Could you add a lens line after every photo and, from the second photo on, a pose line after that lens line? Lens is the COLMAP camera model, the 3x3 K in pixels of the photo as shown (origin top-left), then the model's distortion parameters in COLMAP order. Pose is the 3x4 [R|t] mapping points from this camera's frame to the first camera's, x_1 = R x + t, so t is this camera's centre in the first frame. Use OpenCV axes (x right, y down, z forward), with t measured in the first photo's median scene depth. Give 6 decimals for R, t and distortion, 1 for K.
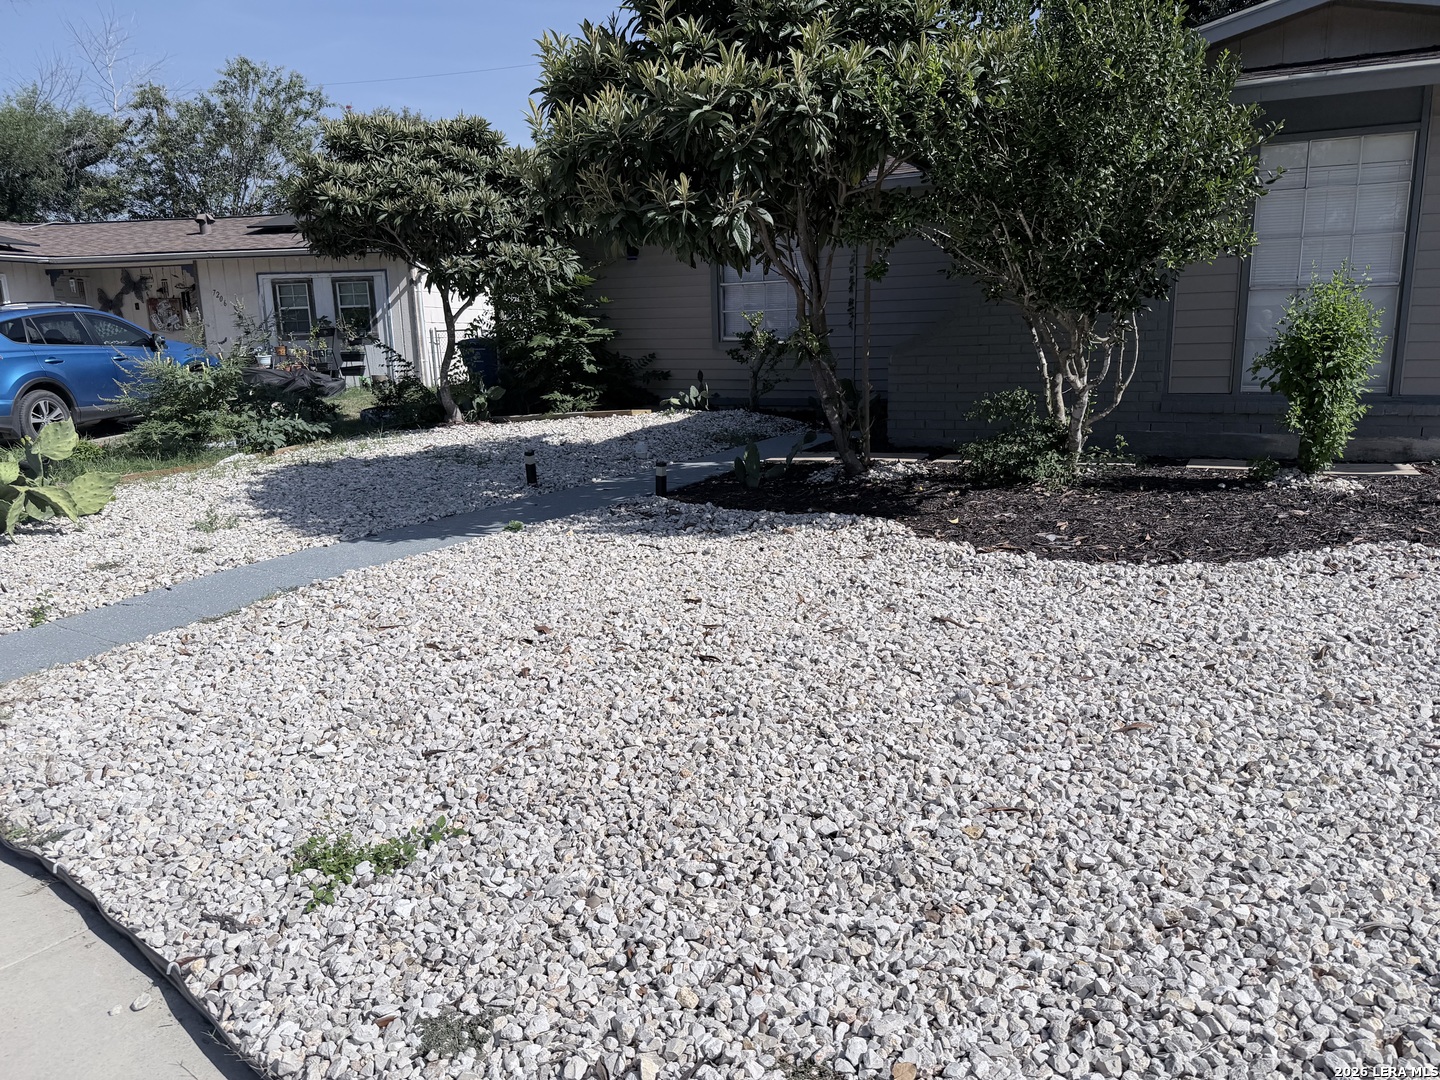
lens RADIAL K [[1015.6, 0, 719.2], [0, 1015.6, 535.9], [0, 0, 1]] dist [0.046481, -0.037209]
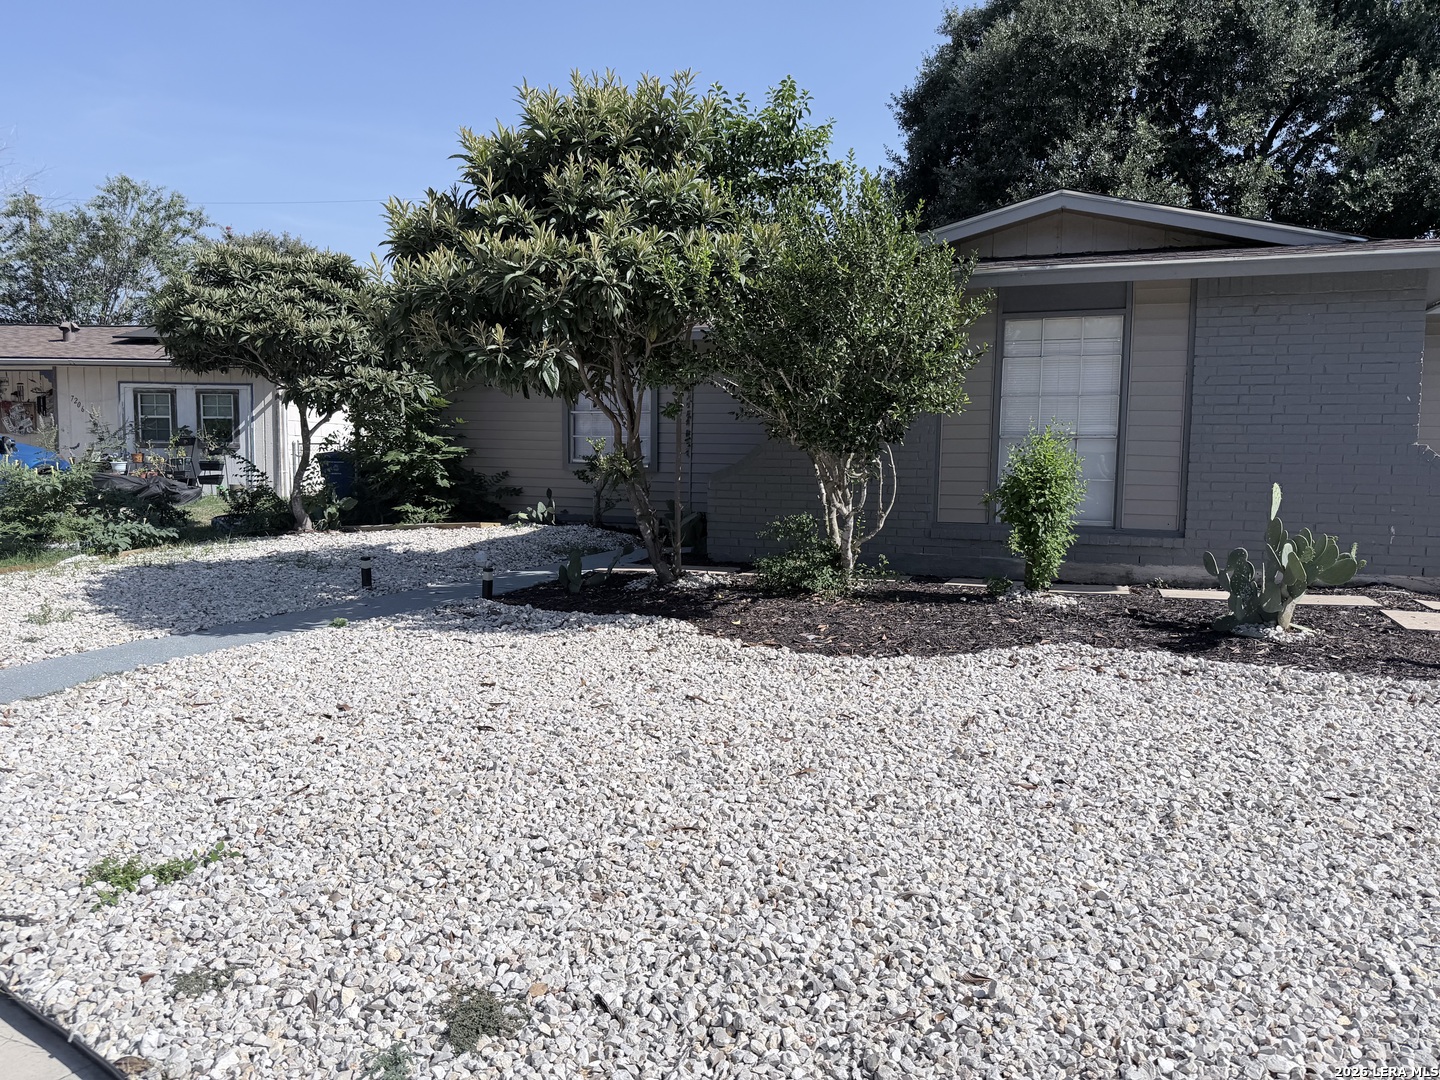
lens RADIAL K [[1015.6, 0, 728.4], [0, 1015.6, 541.2], [0, 0, 1]] dist [0.046481, -0.037209]
pose [[0.992762, 0.025189, 0.117431, 0.093526], [-0.011730, 0.993420, -0.113922, 0.027658], [-0.119528, 0.111720, 0.986525, -0.168828]]
